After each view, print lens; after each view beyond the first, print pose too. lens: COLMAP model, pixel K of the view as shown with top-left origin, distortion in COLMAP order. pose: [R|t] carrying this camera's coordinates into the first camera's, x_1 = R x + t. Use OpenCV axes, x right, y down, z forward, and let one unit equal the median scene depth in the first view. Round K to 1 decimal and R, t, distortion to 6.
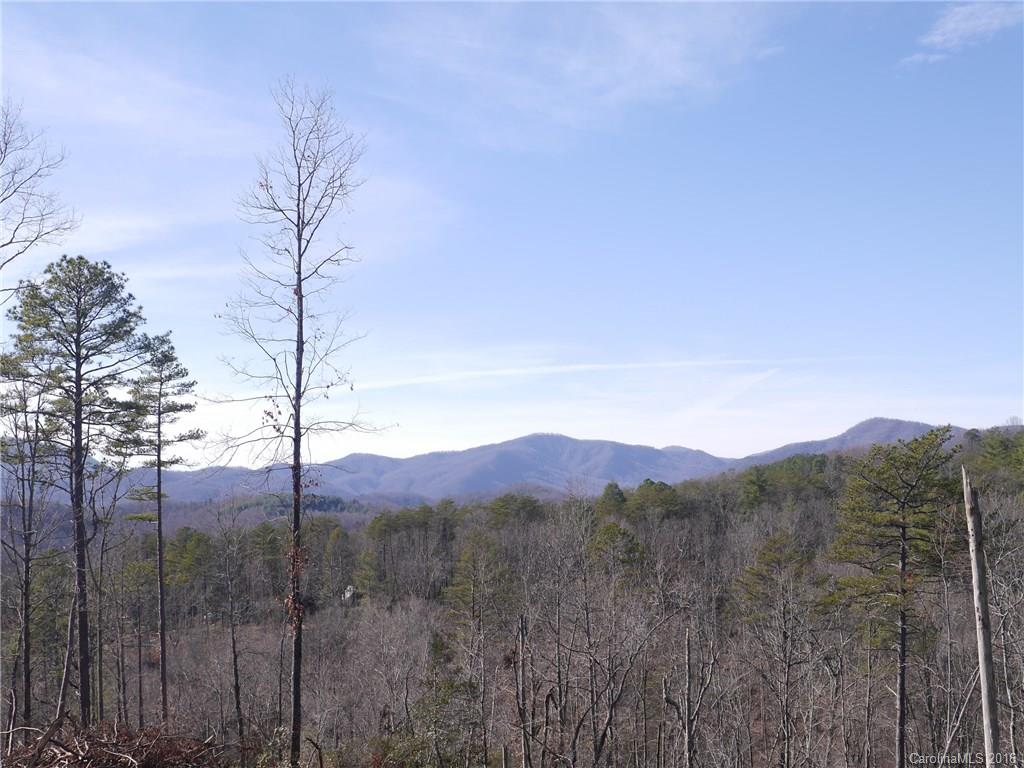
lens RADIAL K [[1329.3, 0, 512.0], [0, 1329.3, 384.0], [0, 0, 1]] dist [-0.006249, -0.063196]
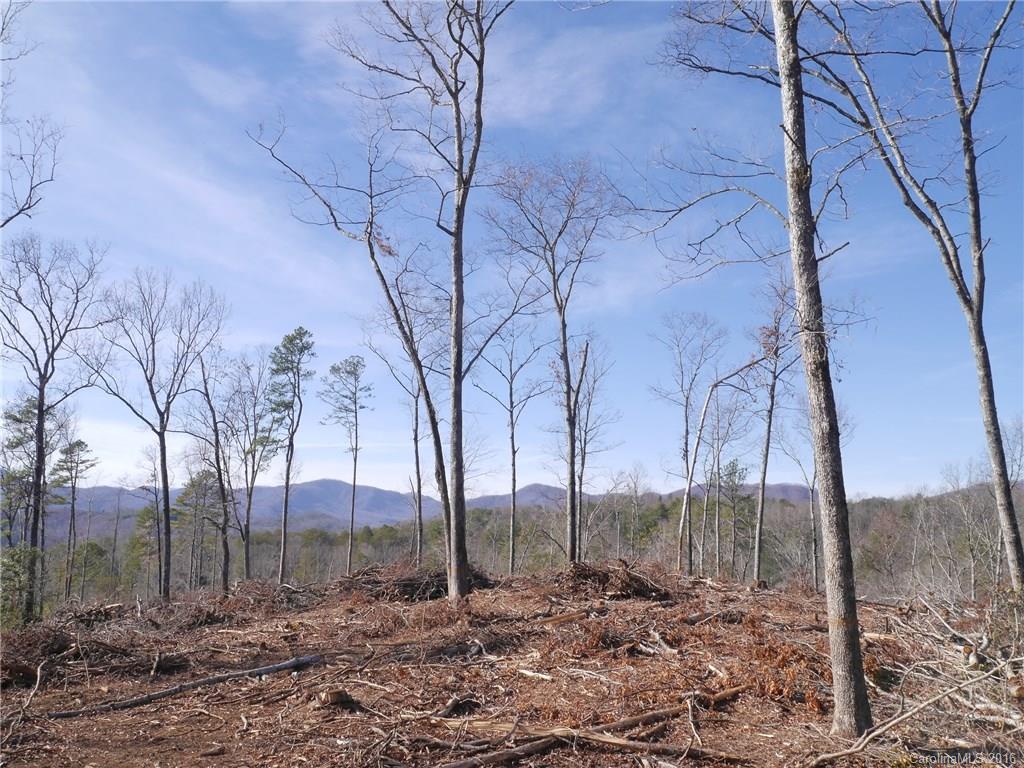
lens RADIAL K [[838.7, 0, 512.0], [0, 838.7, 384.0], [0, 0, 1]] dist [-0.037484, 0.014314]
pose [[0.969786, 0.093166, 0.225466, -0.016406], [-0.074507, 0.993159, -0.089915, -0.040298], [-0.232300, 0.070399, 0.970093, -0.285455]]
